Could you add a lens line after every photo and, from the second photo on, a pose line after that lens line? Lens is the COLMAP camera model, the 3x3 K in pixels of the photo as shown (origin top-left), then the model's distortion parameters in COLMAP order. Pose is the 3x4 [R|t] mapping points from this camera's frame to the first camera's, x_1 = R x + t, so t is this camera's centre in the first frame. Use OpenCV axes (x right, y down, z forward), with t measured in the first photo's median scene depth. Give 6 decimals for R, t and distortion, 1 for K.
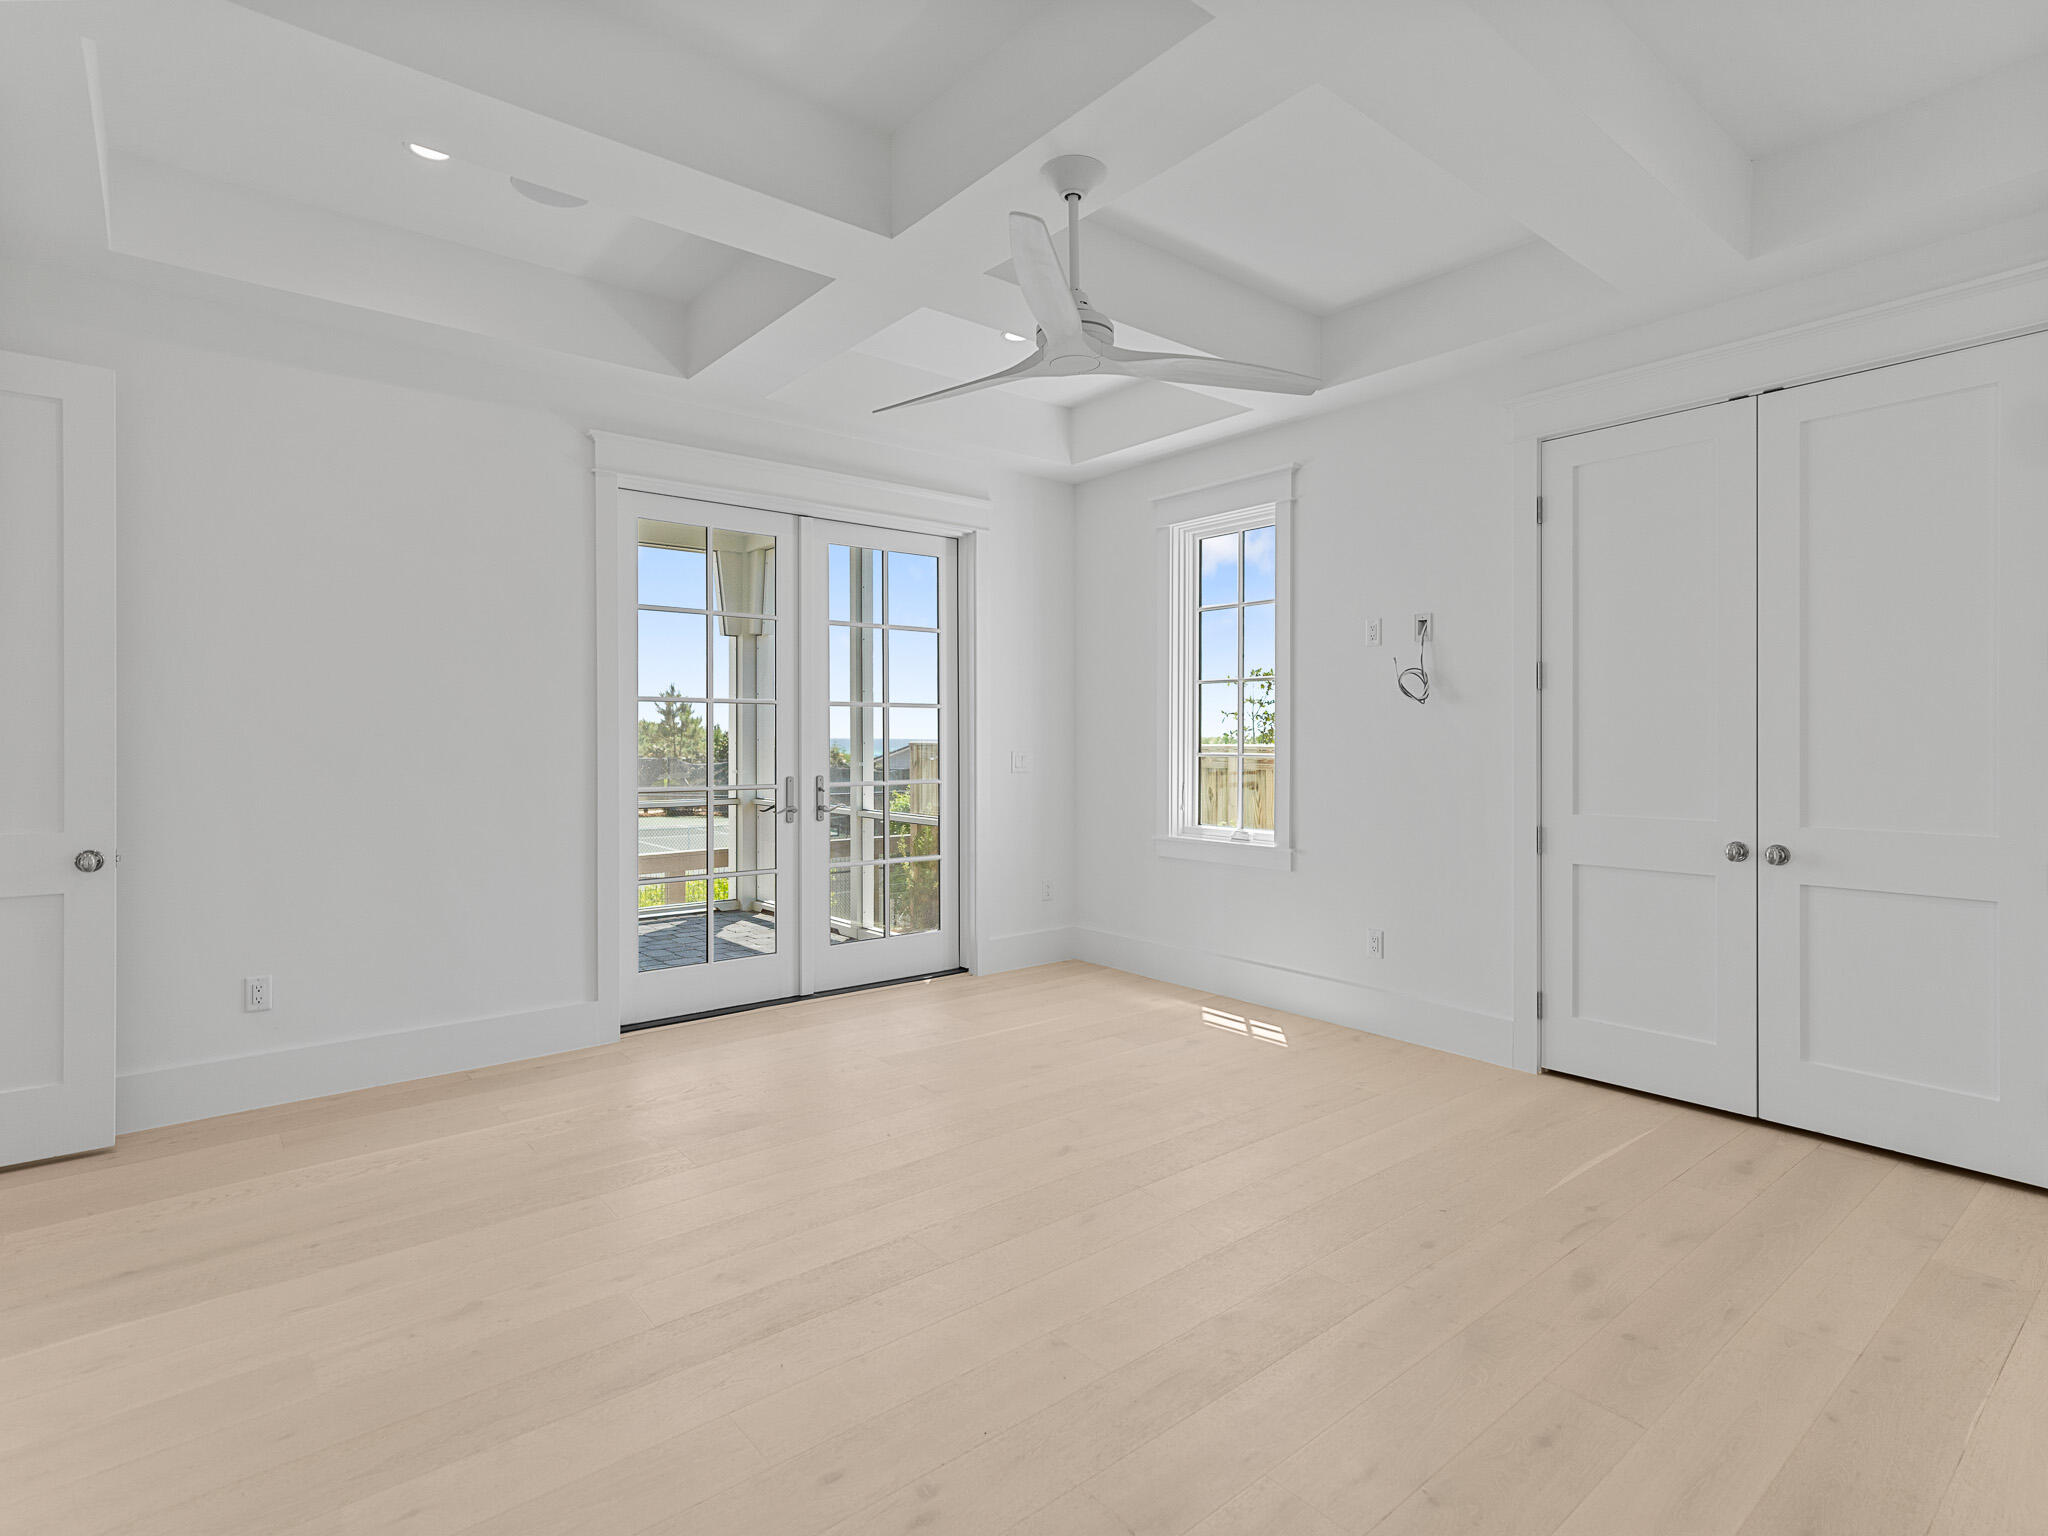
lens RADIAL K [[1050.7, 0, 1026.2], [0, 1050.7, 744.6], [0, 0, 1]] dist [0.000365, 0.000358]
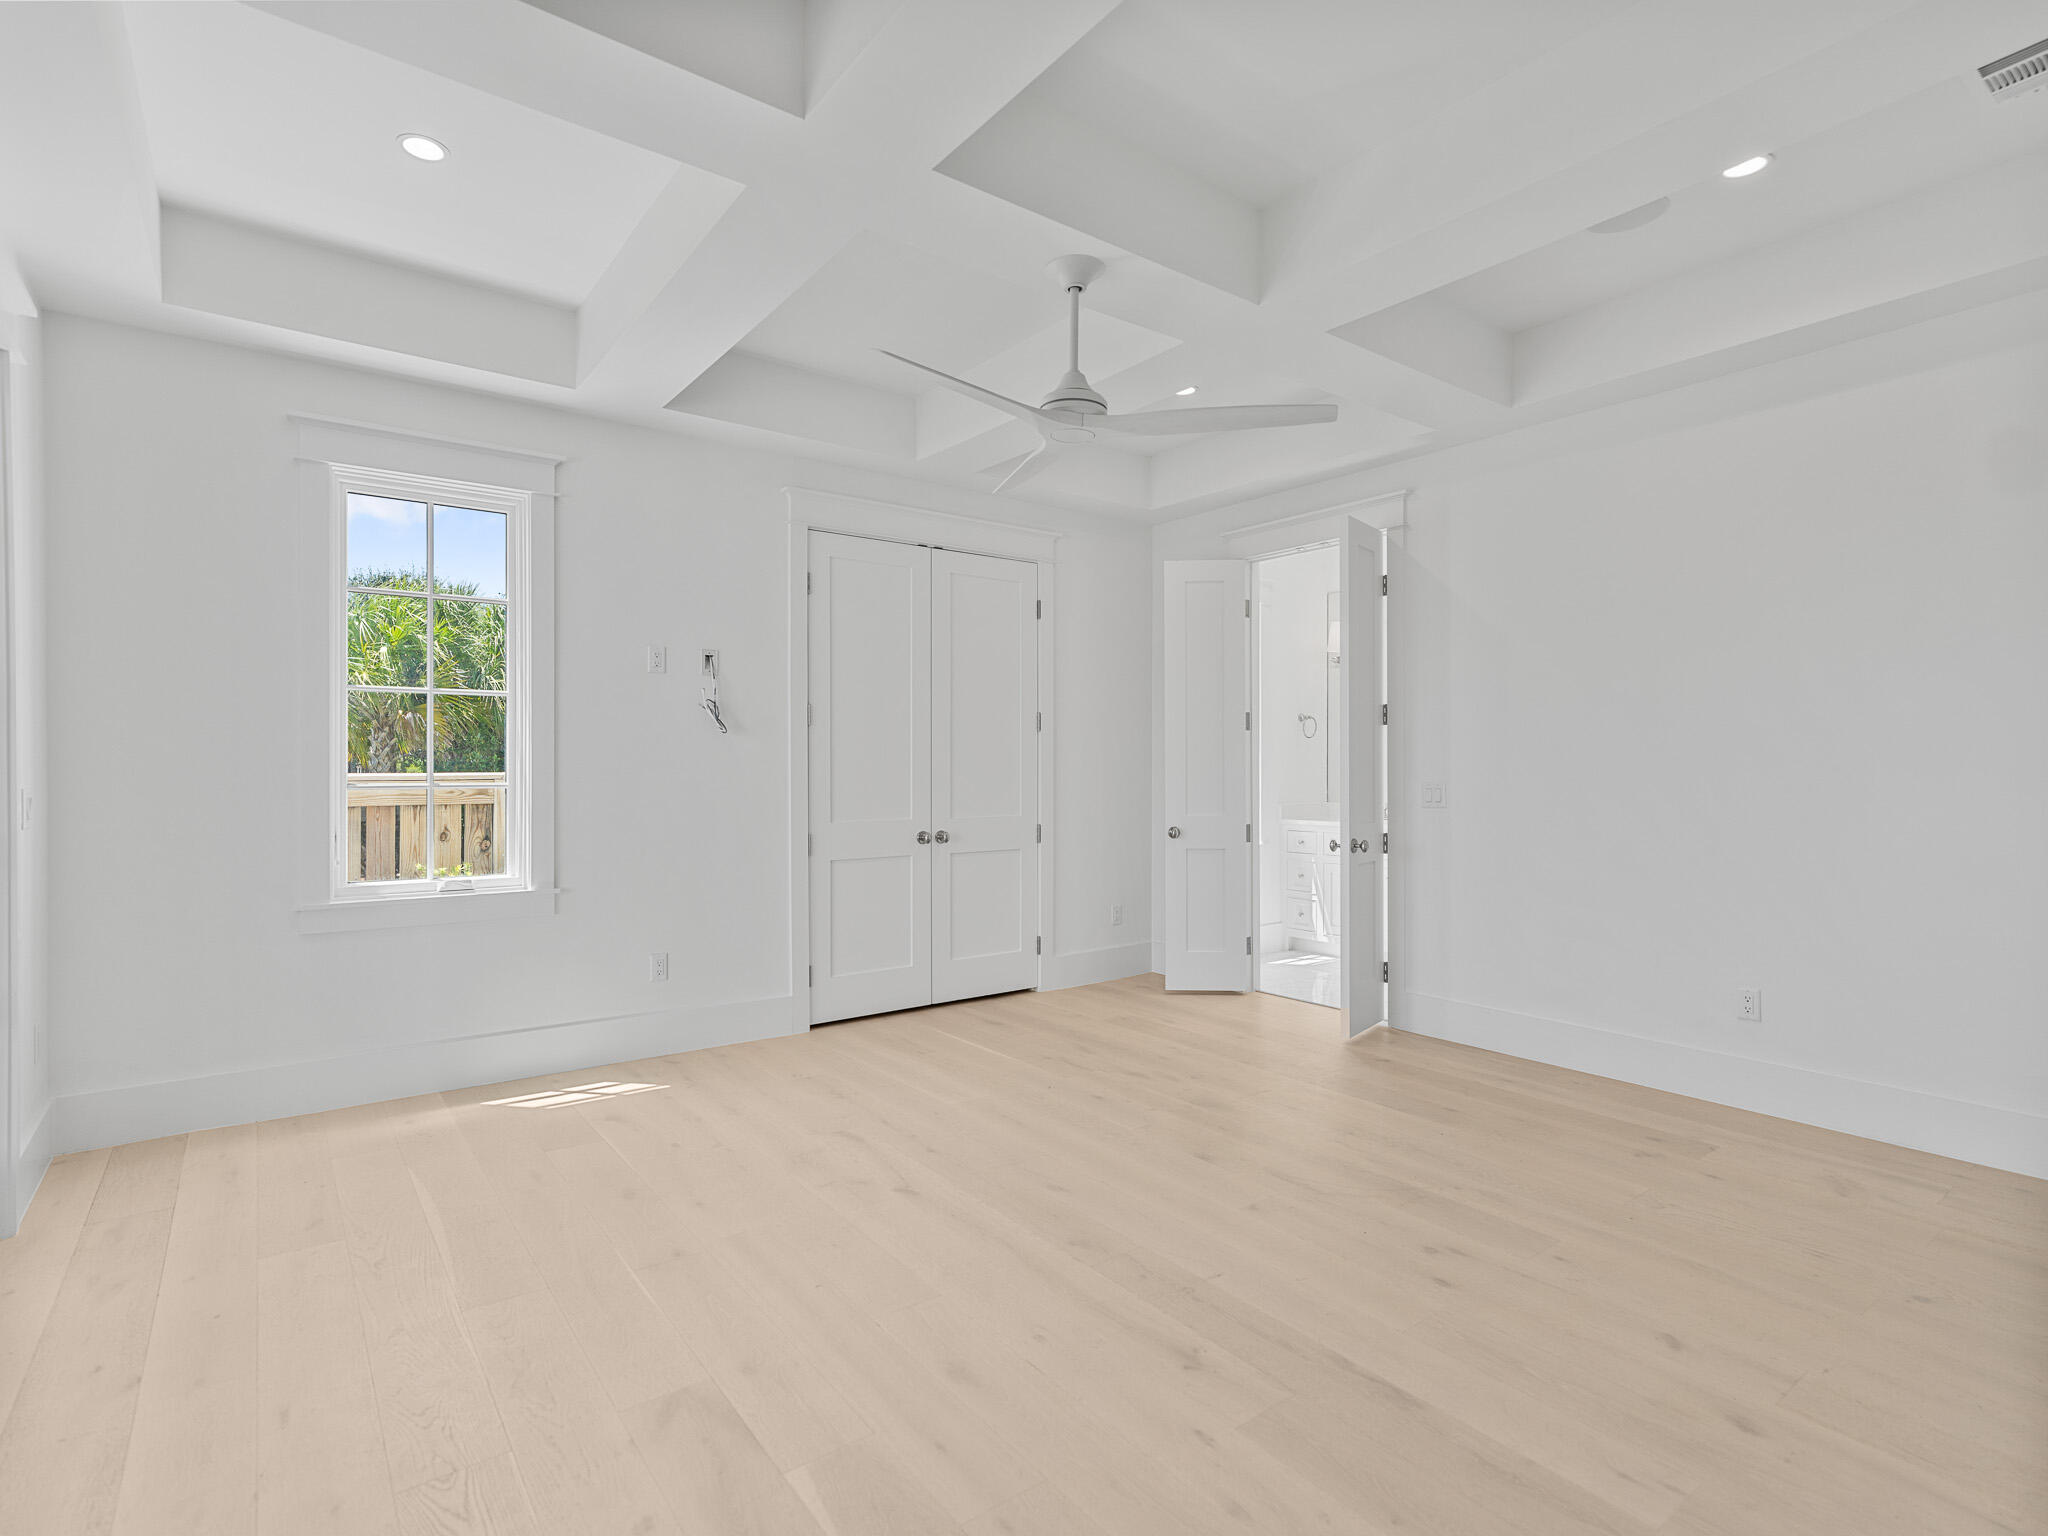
lens RADIAL K [[1033.6, 0, 1024.0], [0, 1033.6, 768.0], [0, 0, 1]] dist [-0.000842, 0.000120]
pose [[0.032409, -0.002920, 0.999470, -0.728386], [0.005164, 0.999983, 0.002754, -0.003570], [-0.999461, 0.005072, 0.032424, 0.689237]]
